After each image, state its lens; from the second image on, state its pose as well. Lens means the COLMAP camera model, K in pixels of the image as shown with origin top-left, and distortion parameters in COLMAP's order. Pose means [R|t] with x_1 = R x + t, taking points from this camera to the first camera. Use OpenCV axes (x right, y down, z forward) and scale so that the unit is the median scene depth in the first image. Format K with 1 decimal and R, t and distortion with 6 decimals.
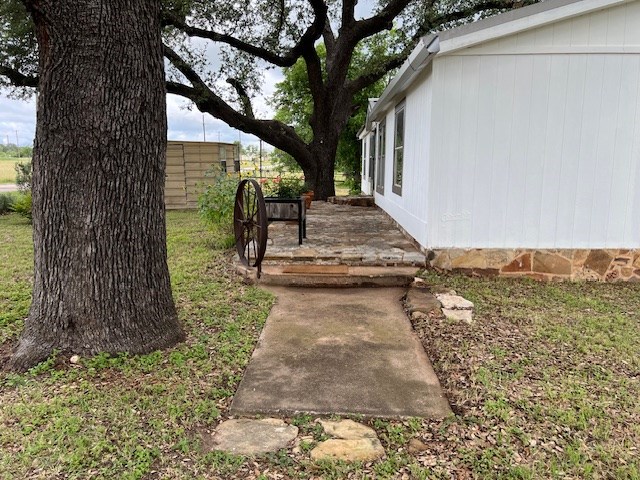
lens RADIAL K [[486.9, 0, 320.0], [0, 486.9, 240.0], [0, 0, 1]] dist [0.085861, -0.102250]
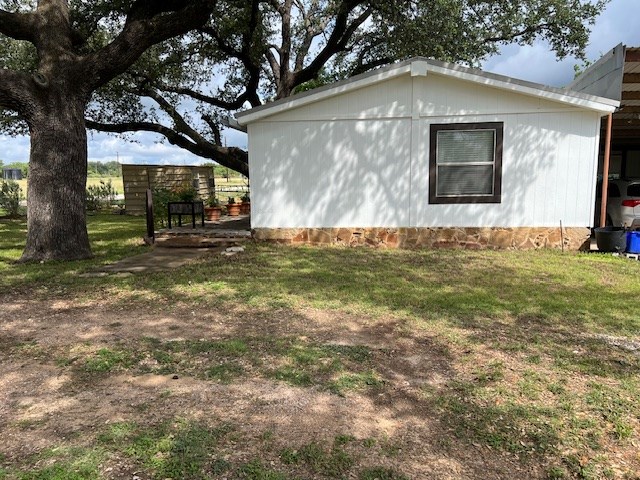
lens RADIAL K [[486.9, 0, 320.0], [0, 486.9, 240.0], [0, 0, 1]] dist [0.085861, -0.102250]
pose [[0.998995, -0.000014, -0.044829, 0.470372], [-0.001768, 0.999210, -0.039696, 0.113034], [0.044794, 0.039735, 0.998206, -0.655106]]
